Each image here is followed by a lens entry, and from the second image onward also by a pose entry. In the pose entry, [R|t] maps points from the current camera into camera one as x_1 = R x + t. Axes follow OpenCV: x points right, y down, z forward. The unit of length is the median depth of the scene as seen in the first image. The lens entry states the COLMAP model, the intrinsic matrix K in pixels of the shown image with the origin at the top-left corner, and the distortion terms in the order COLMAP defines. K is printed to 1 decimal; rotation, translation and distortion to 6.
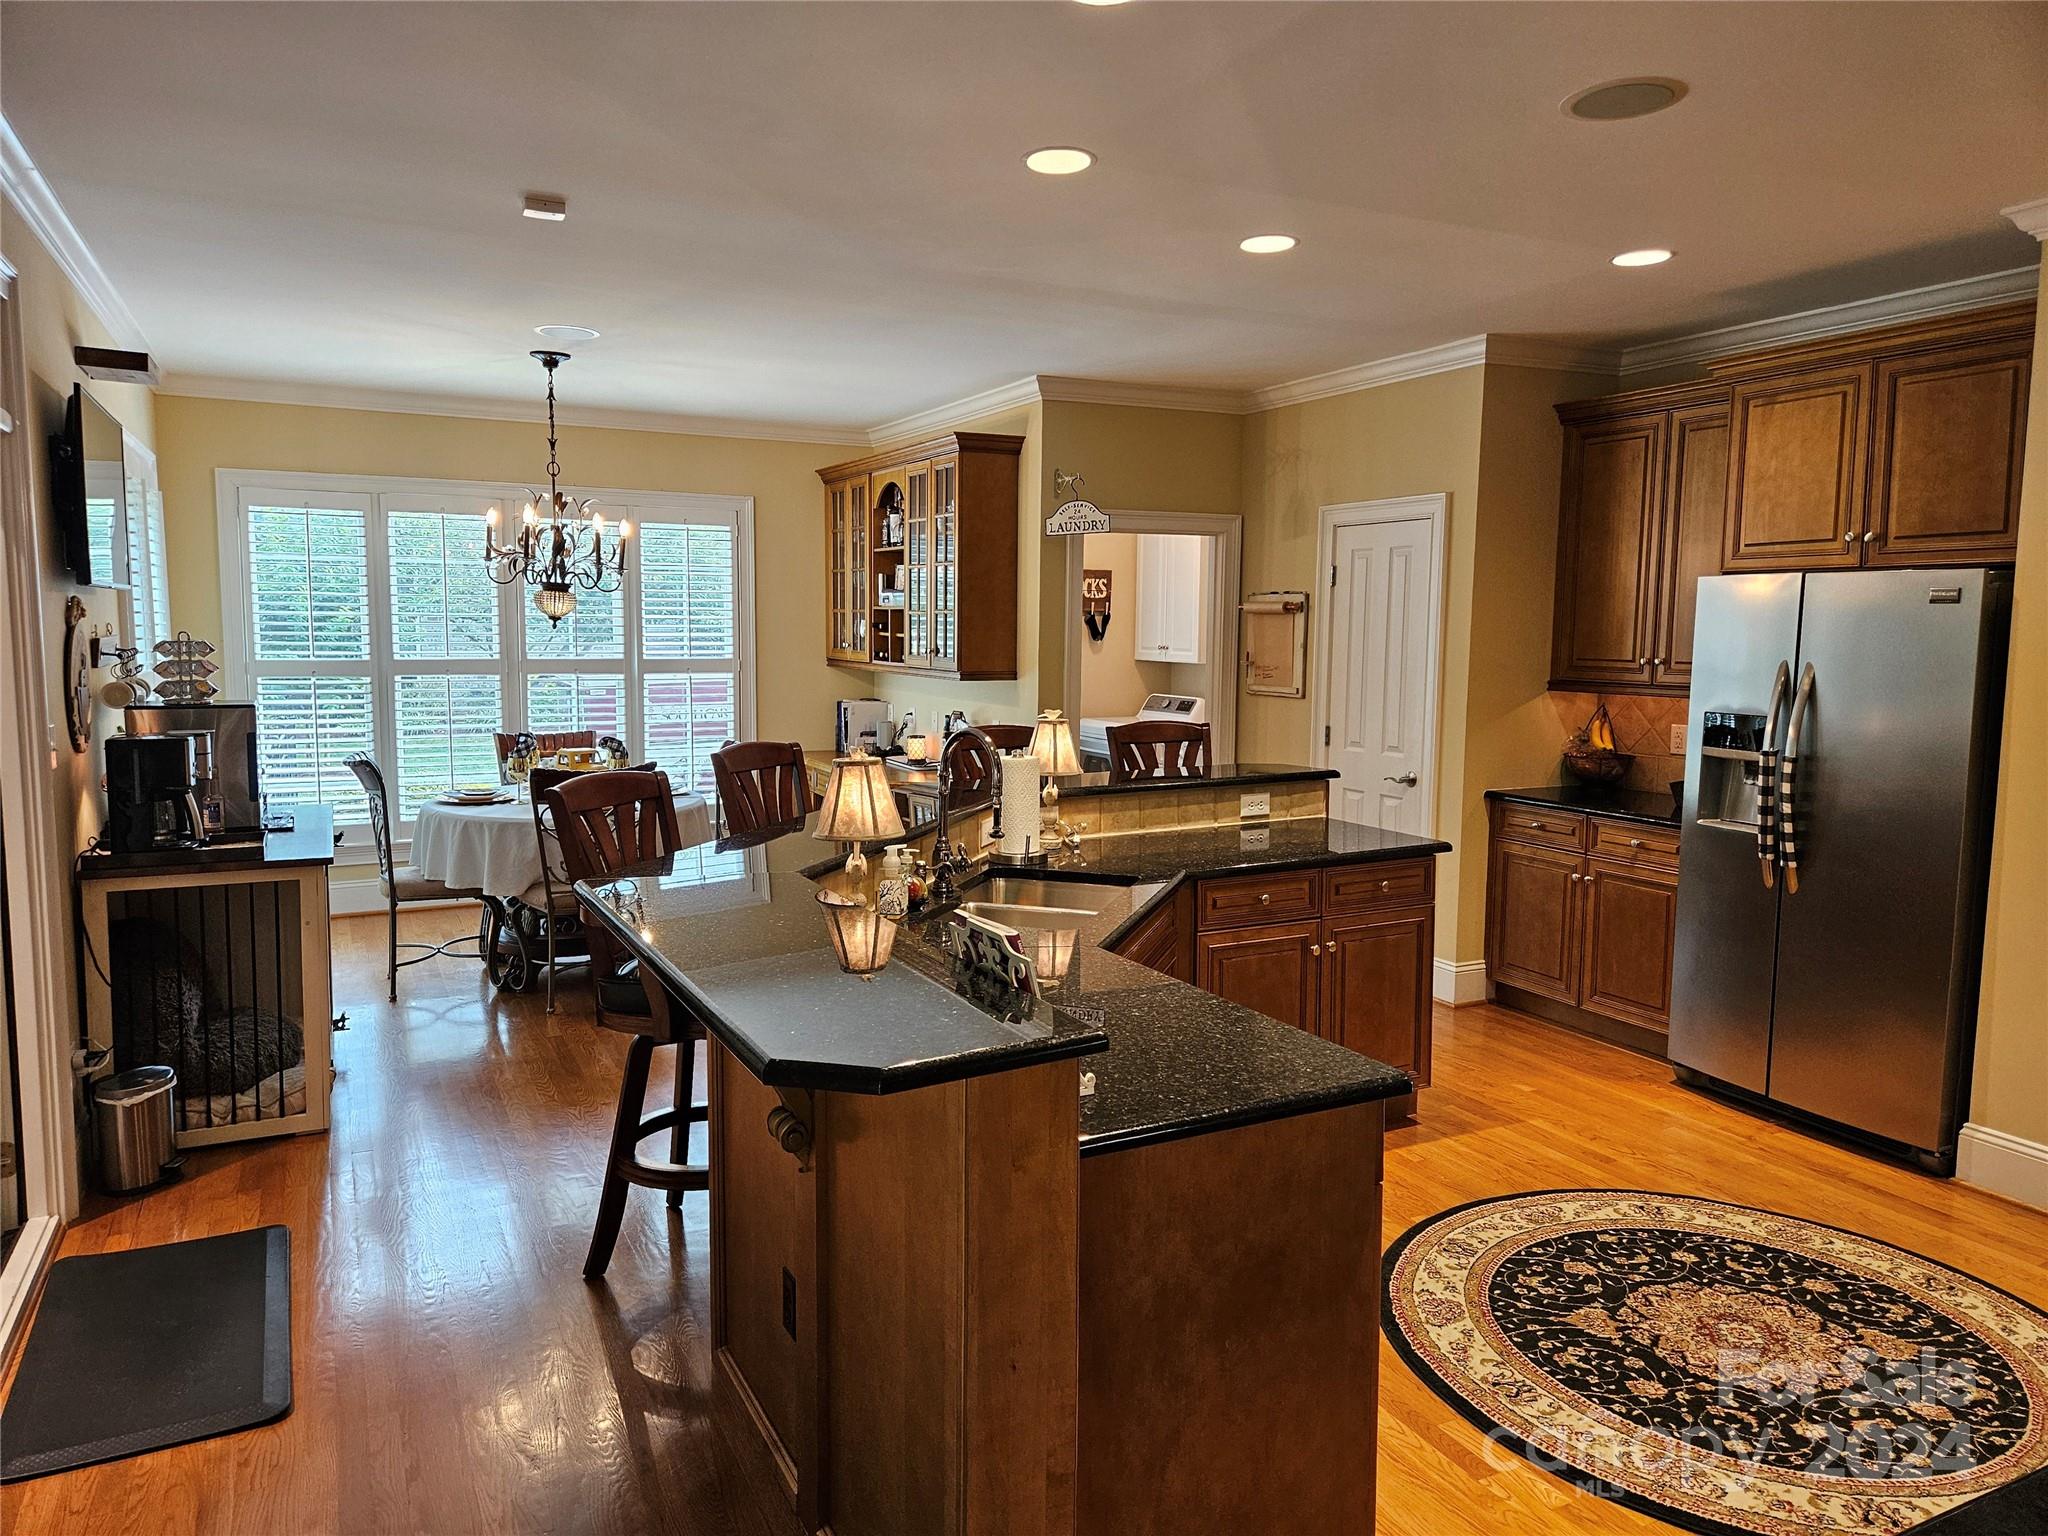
lens RADIAL K [[1366.0, 0, 1023.6], [0, 1366.0, 757.2], [0, 0, 1]] dist [0.085262, -0.069174]
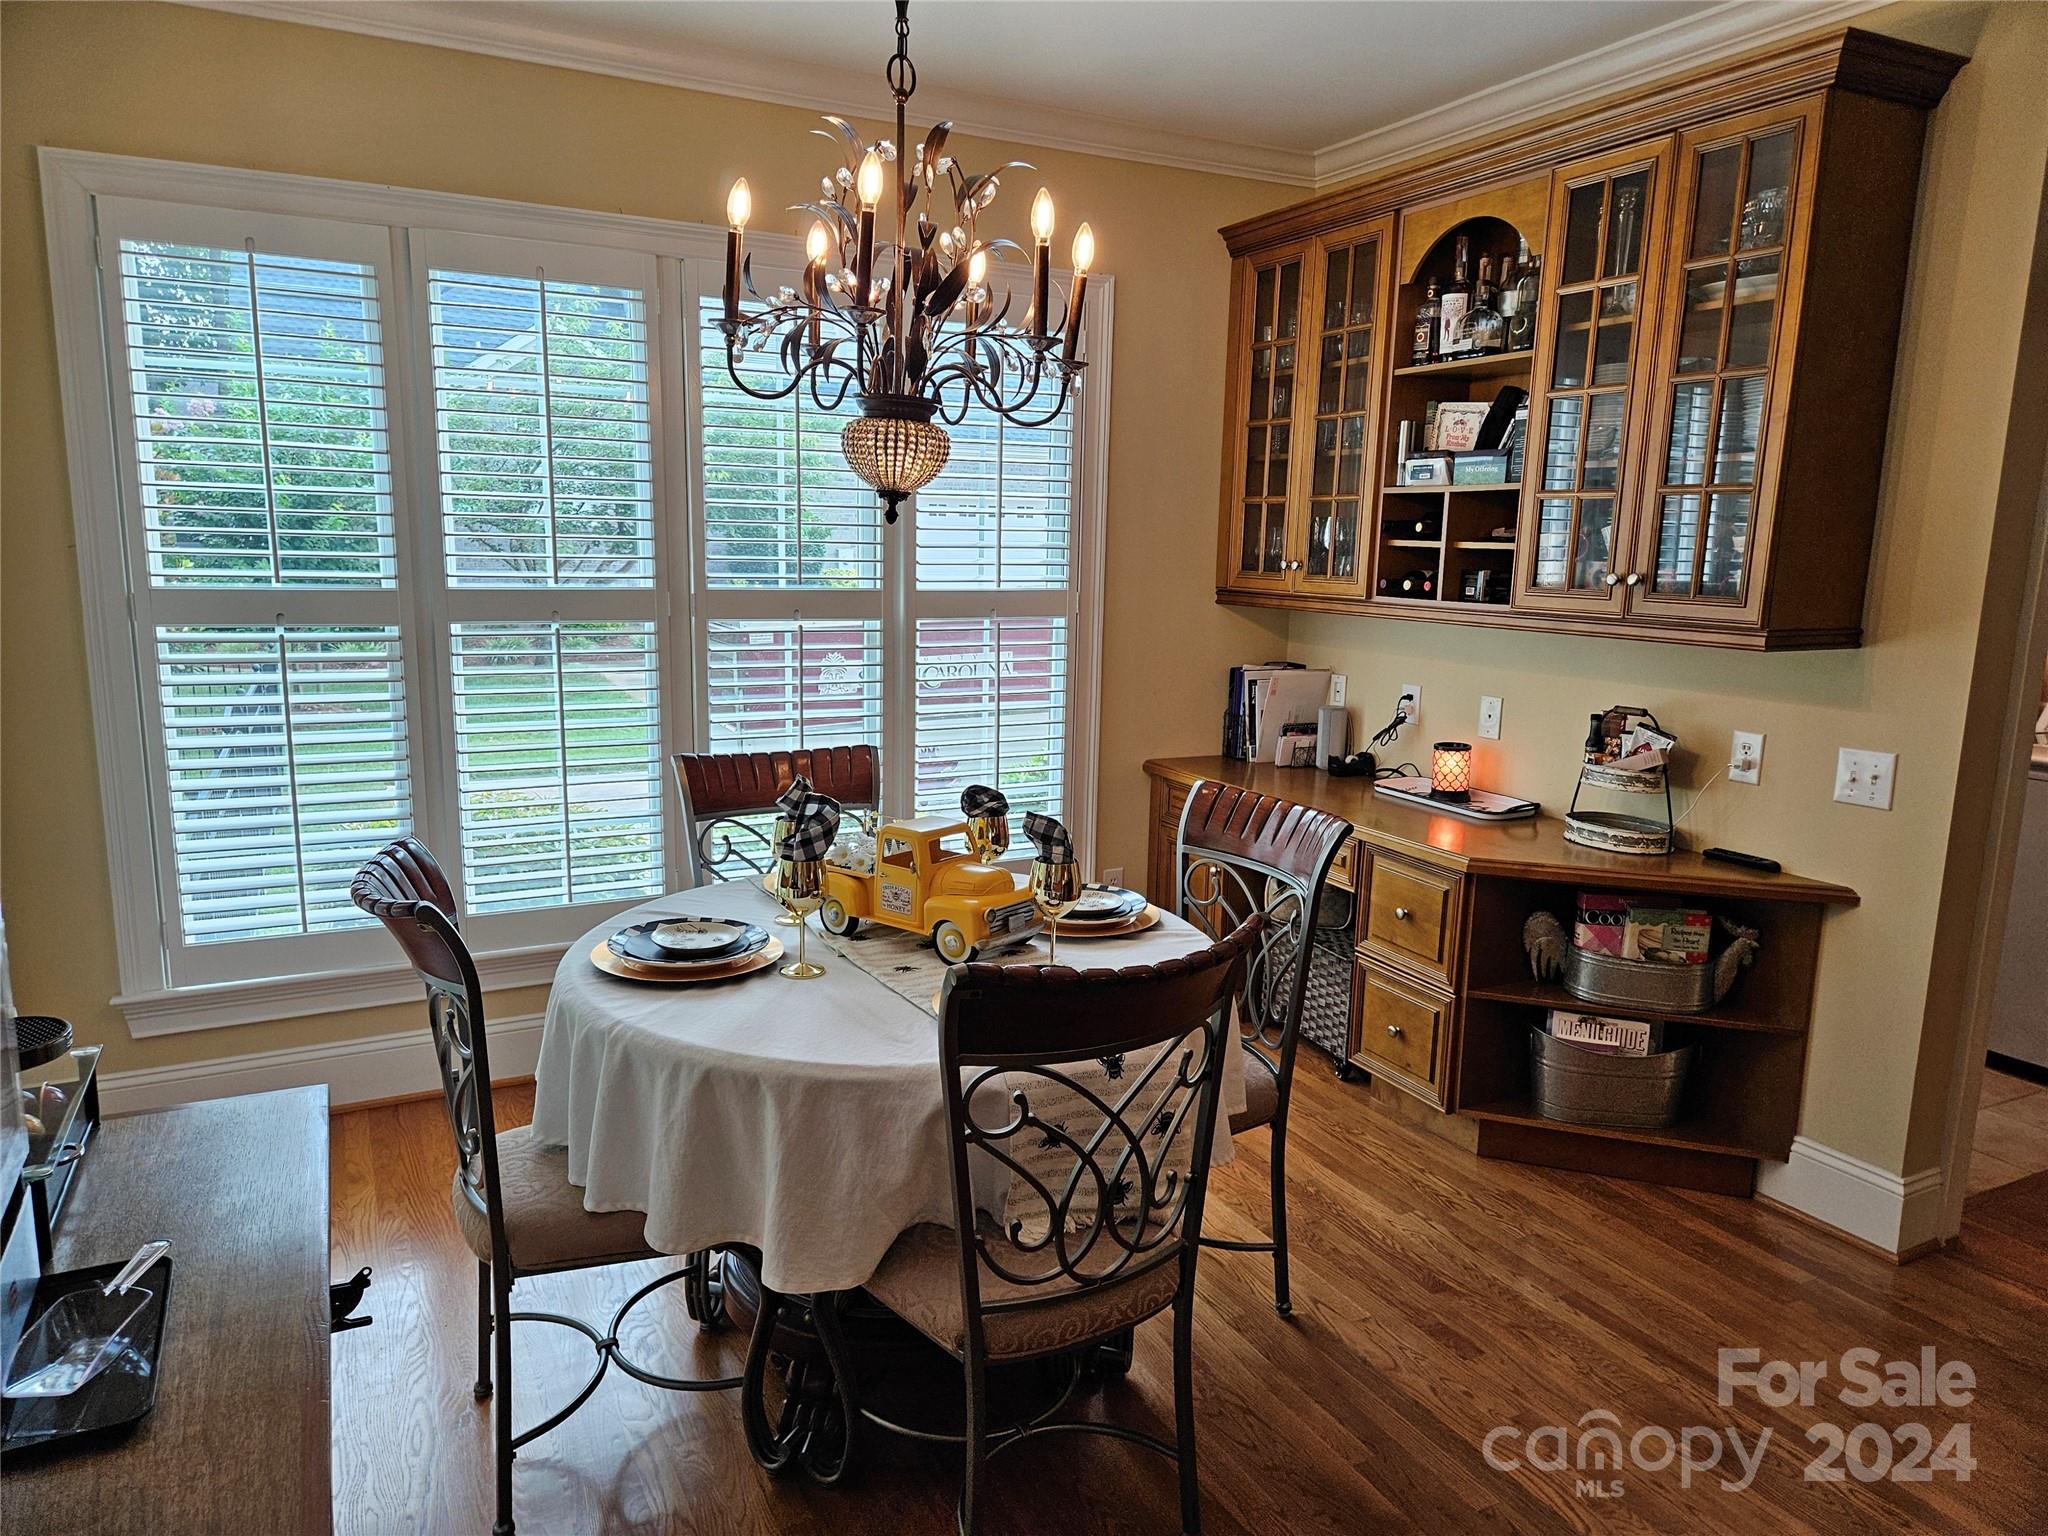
lens RADIAL K [[1366.0, 0, 1018.4], [0, 1366.0, 773.6], [0, 0, 1]] dist [0.085262, -0.069174]
pose [[0.999954, 0.009178, 0.002625, -0.247313], [-0.009345, 0.997294, 0.072922, -0.041933], [-0.001949, -0.072943, 0.997334, 0.496924]]
